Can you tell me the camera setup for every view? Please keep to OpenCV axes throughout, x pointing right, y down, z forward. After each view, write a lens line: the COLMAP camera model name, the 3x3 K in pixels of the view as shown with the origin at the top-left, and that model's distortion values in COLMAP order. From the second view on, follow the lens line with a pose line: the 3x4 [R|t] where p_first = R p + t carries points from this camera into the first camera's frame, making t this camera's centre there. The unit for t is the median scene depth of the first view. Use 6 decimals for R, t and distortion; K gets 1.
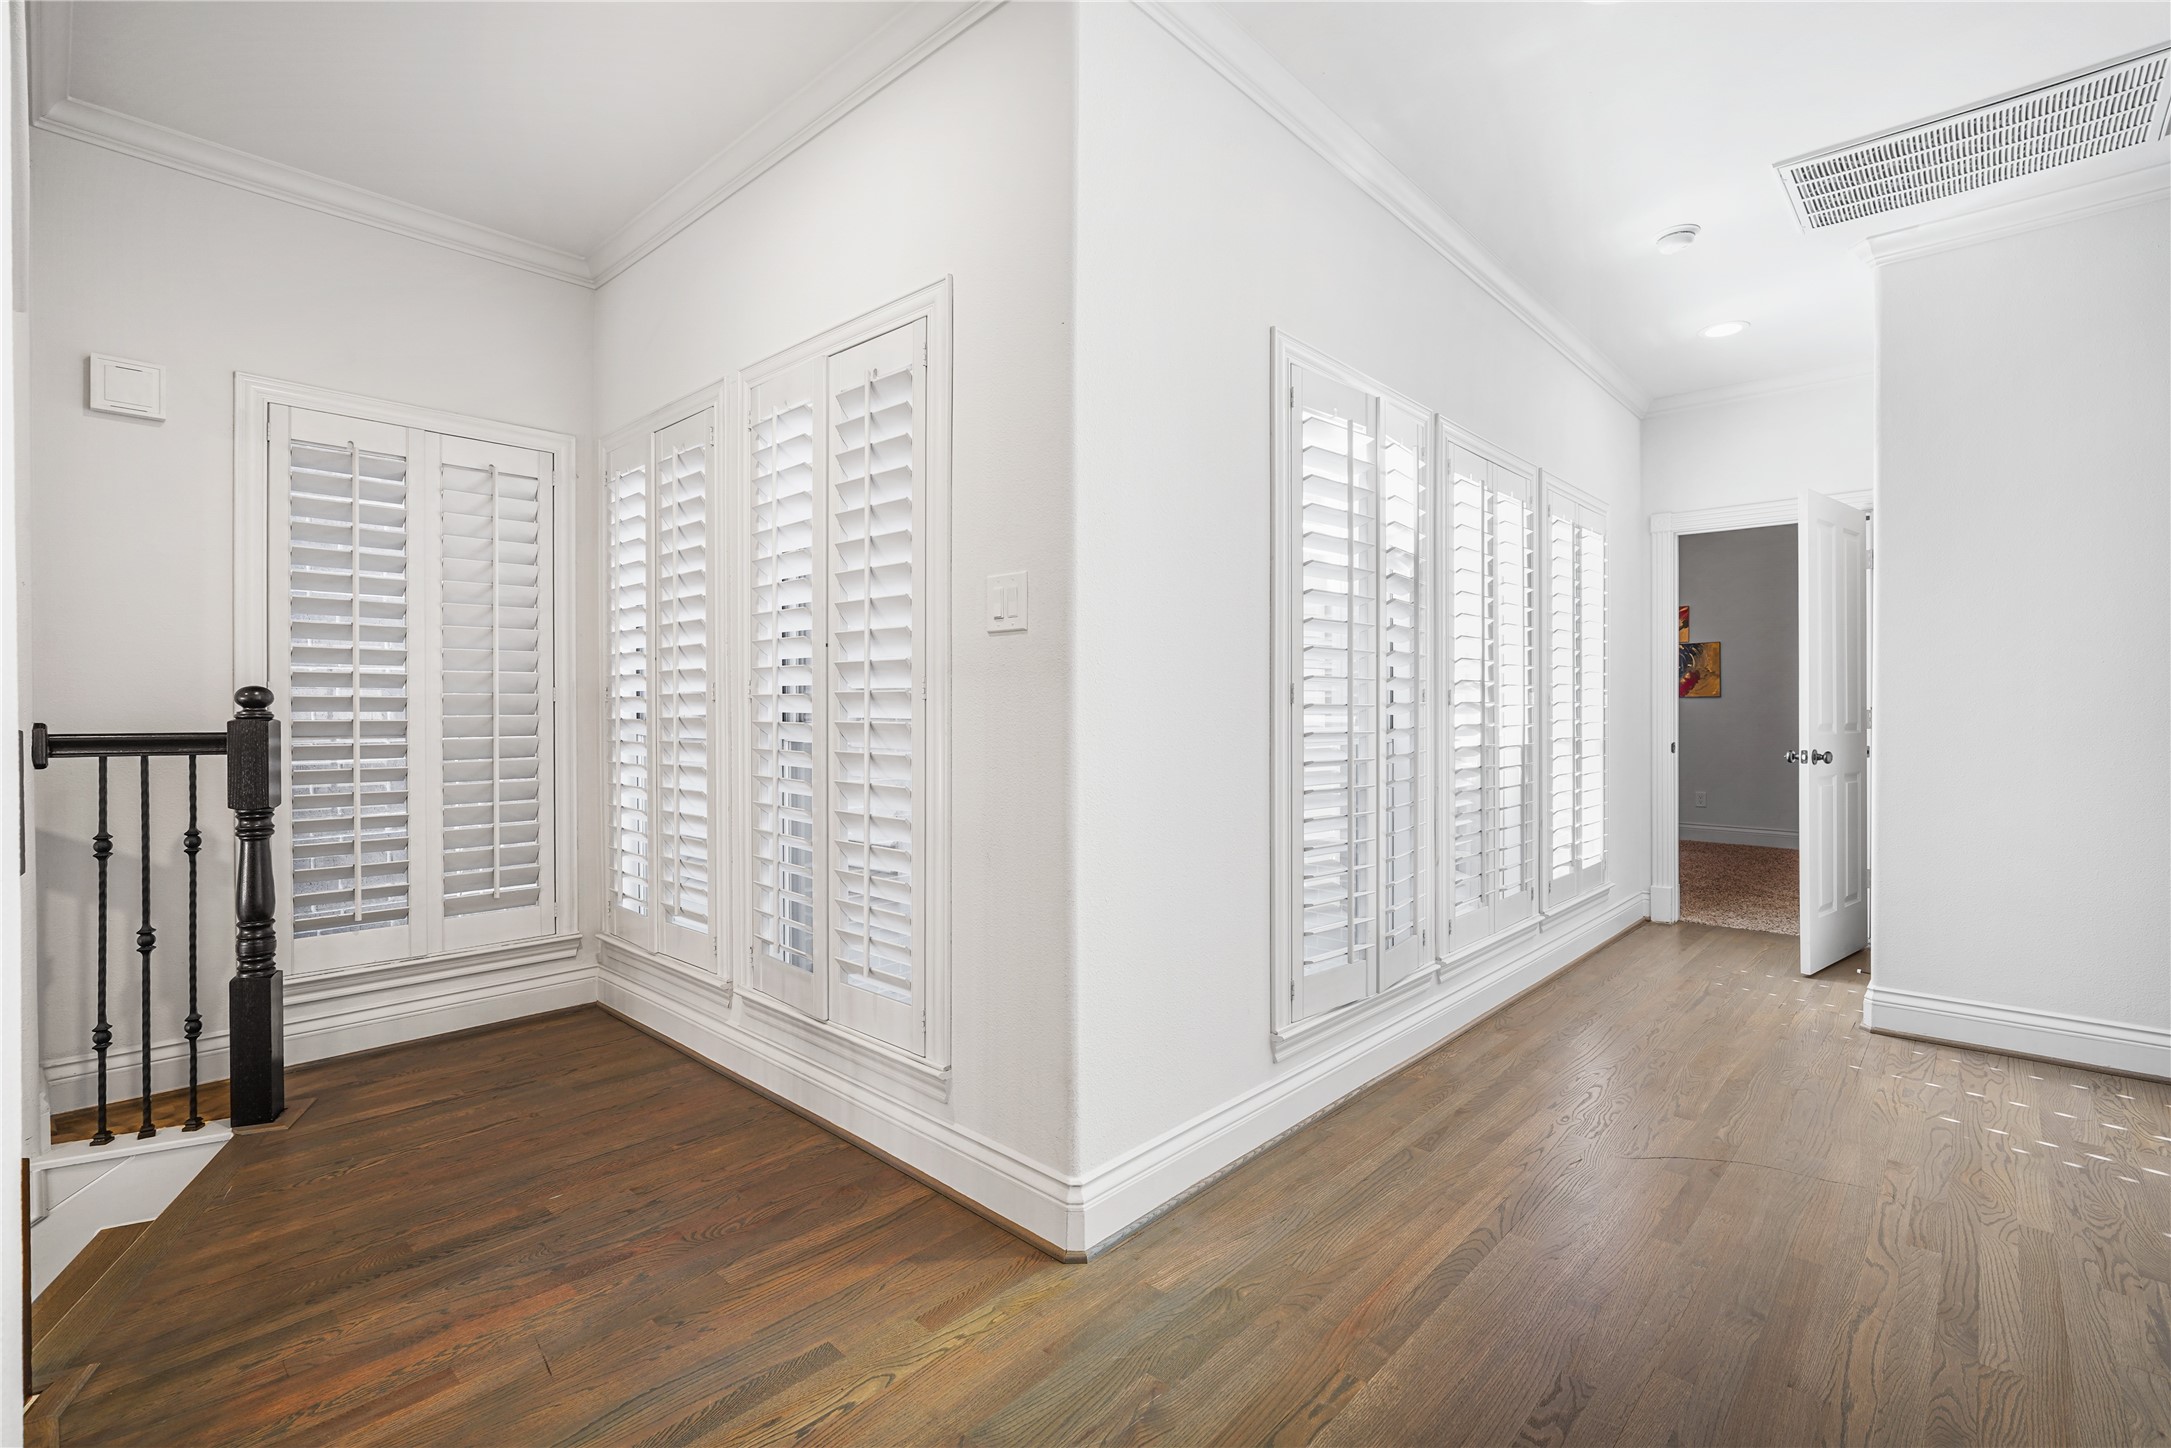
lens RADIAL K [[992.2, 0, 1086.0], [0, 992.2, 717.1], [0, 0, 1]] dist [-0.000583, -0.000282]
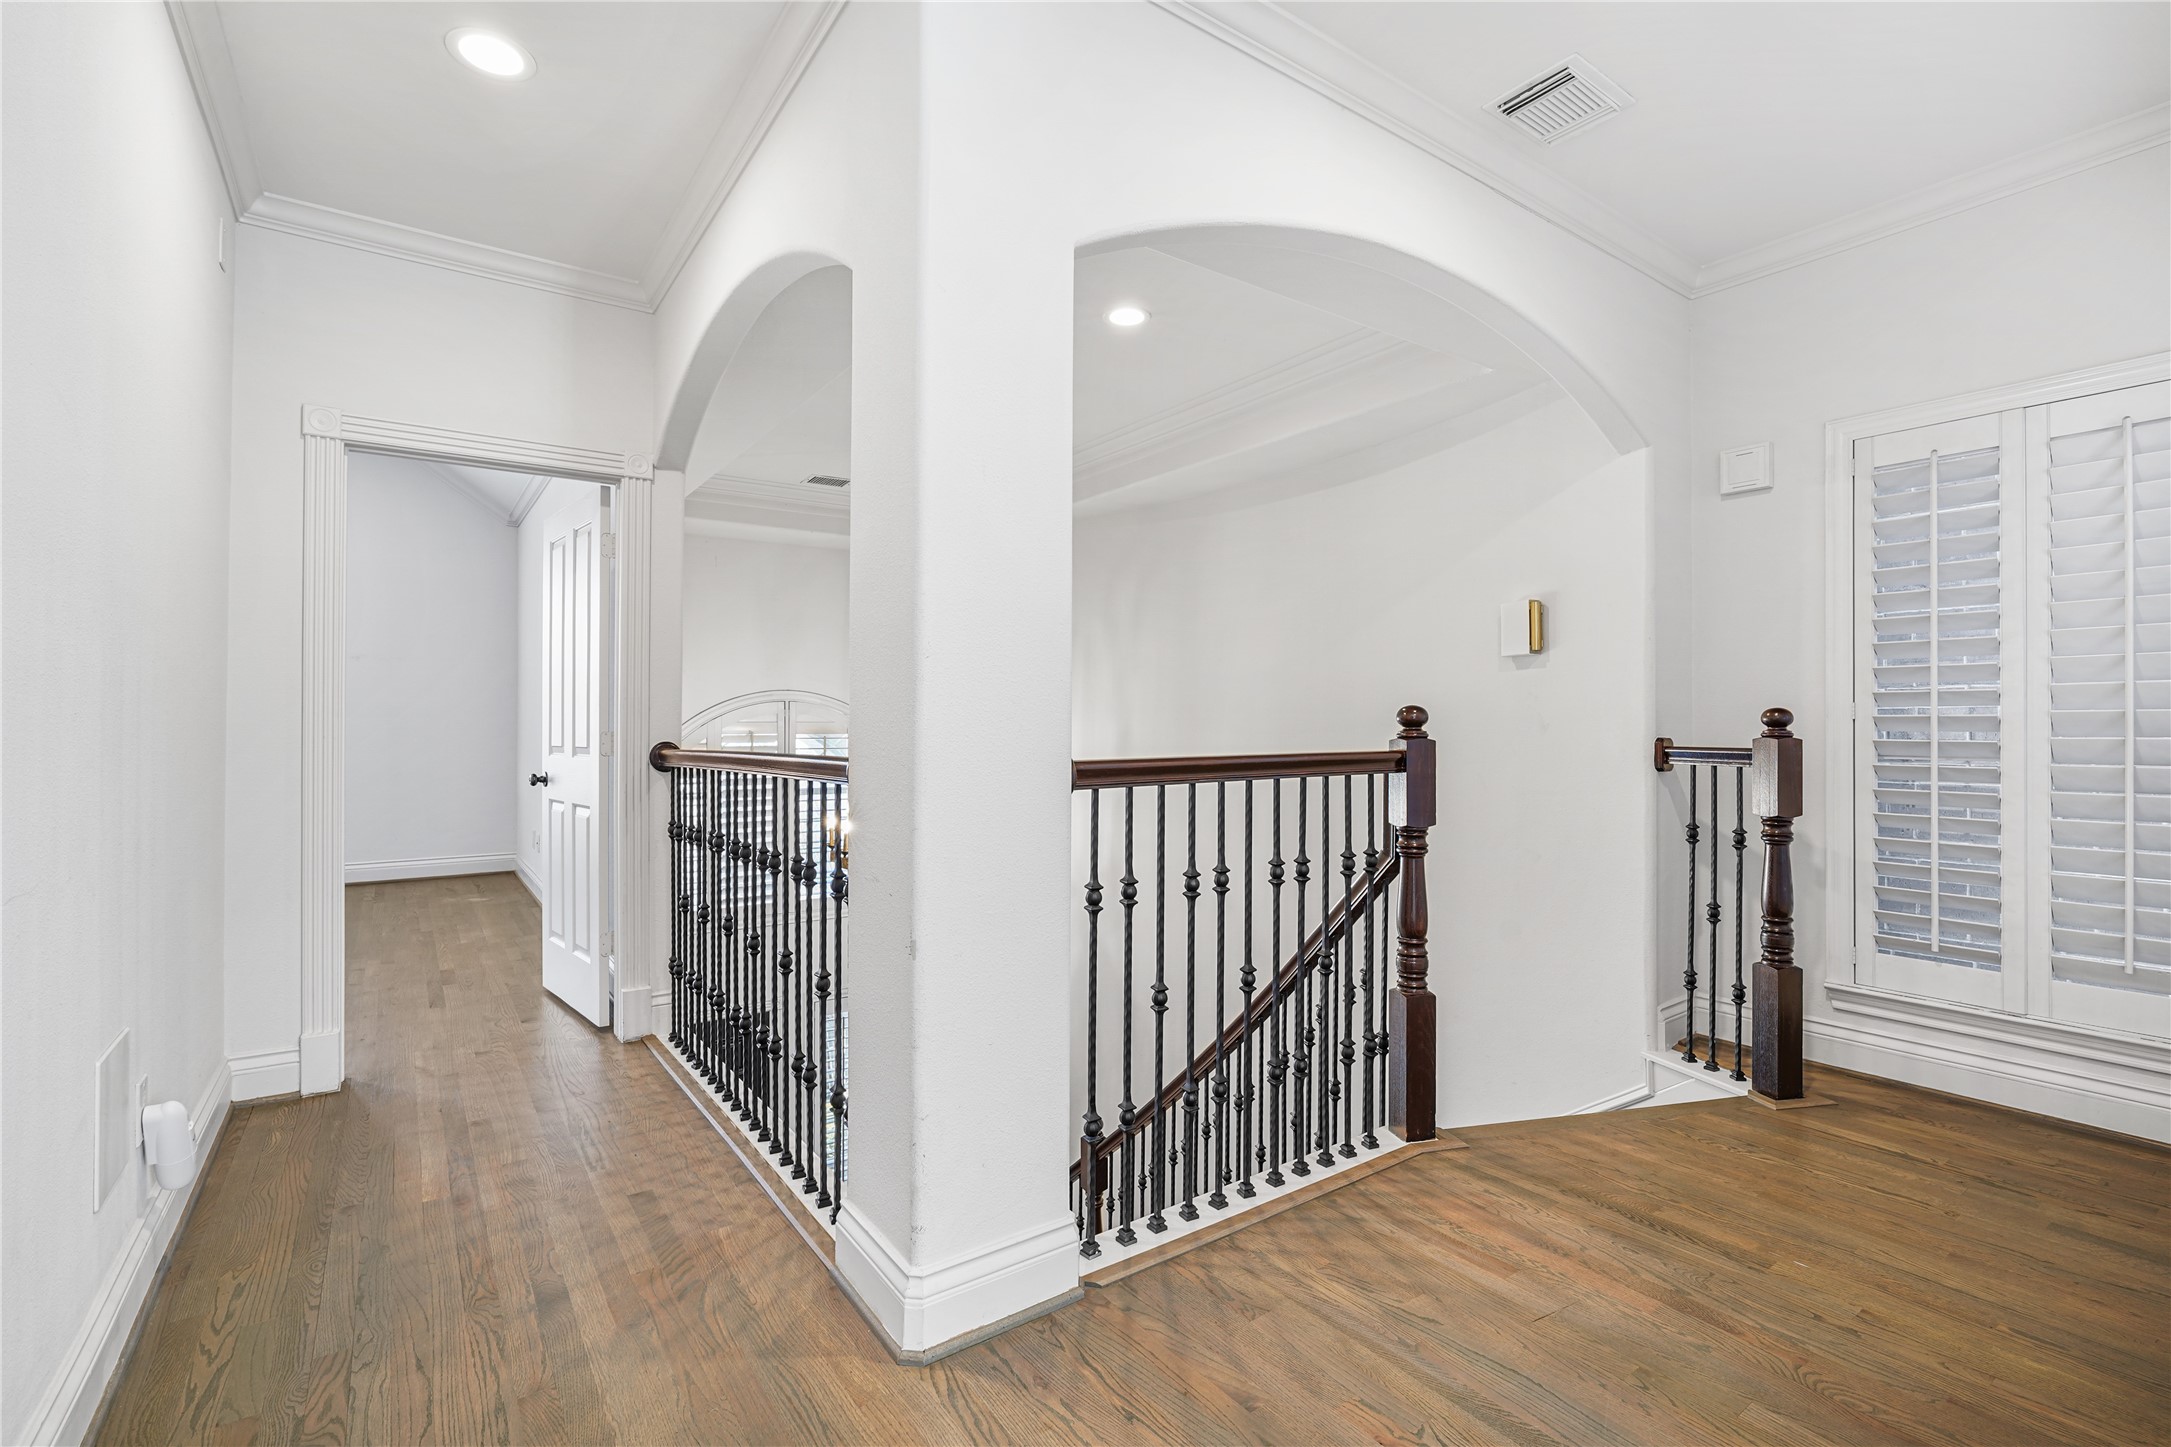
lens RADIAL K [[992.2, 0, 1086.5], [0, 992.2, 717.4], [0, 0, 1]] dist [-0.000583, -0.000282]
pose [[-0.204607, -0.005407, -0.978829, 0.434477], [-0.010150, 0.999943, -0.003402, -0.009041], [0.978792, 0.009239, -0.204650, 0.470541]]
